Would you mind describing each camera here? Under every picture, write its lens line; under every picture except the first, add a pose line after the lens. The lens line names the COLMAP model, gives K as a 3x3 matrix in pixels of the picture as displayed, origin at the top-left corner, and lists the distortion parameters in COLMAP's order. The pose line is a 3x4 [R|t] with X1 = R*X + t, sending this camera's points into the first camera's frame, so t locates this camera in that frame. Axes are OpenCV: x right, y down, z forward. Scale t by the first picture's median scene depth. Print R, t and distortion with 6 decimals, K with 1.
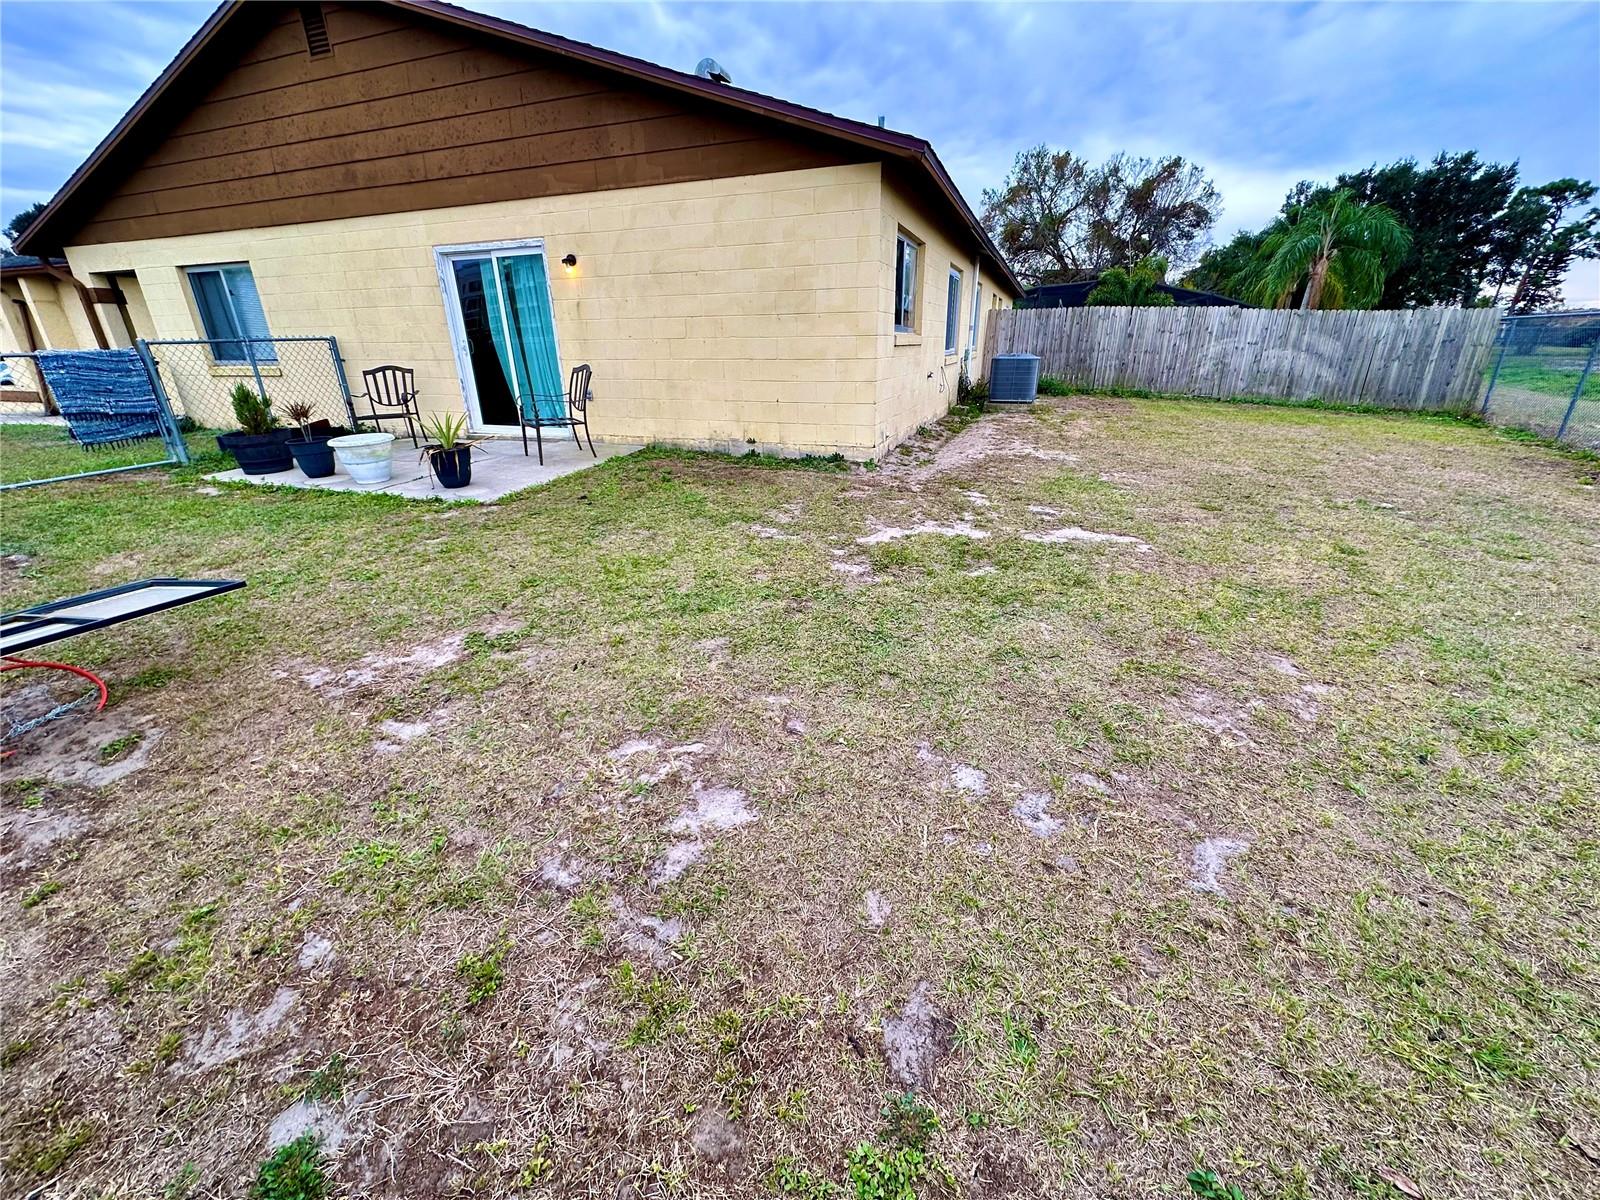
lens RADIAL K [[638.4, 0, 800.0], [0, 638.4, 600.0], [0, 0, 1]] dist [-0.001363, -0.000128]
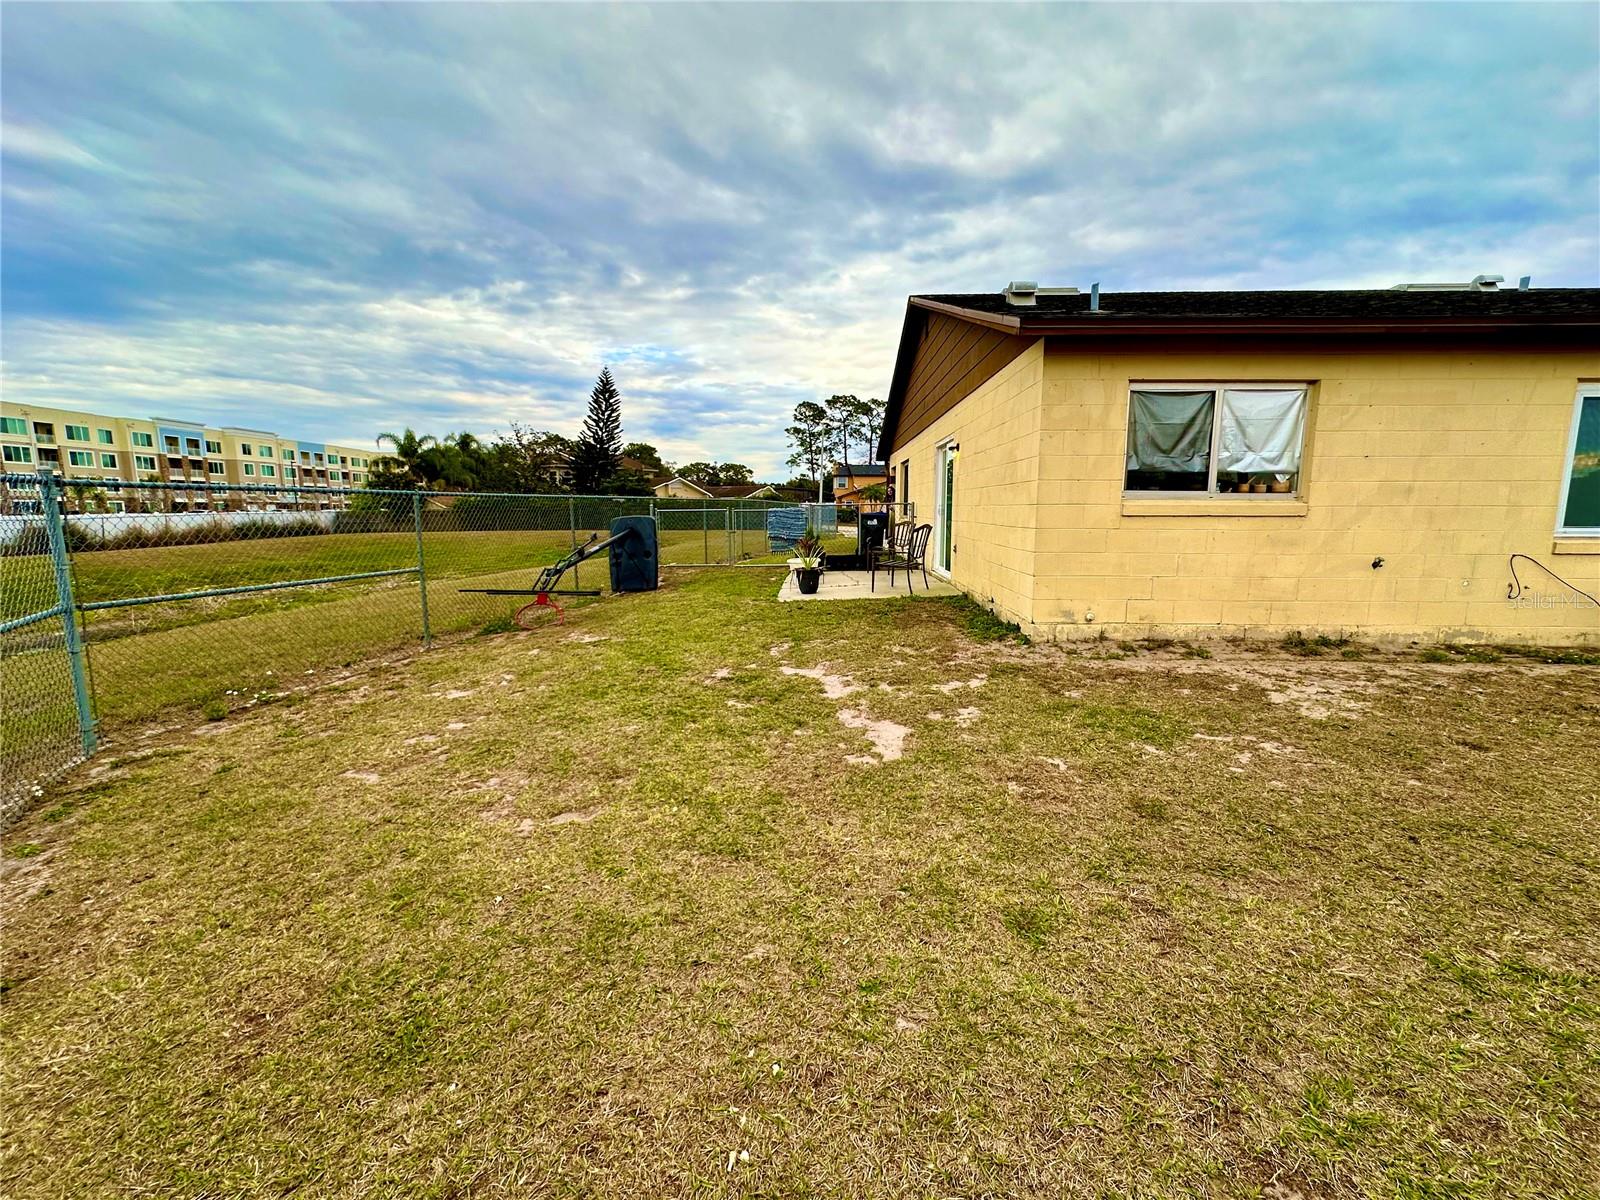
lens RADIAL K [[638.4, 0, 800.0], [0, 638.4, 600.0], [0, 0, 1]] dist [-0.001363, -0.000128]
pose [[0.310228, 0.148223, -0.939036, 0.733286], [-0.358018, 0.933263, 0.029034, -0.156802], [0.880671, 0.327185, 0.342591, 0.354939]]
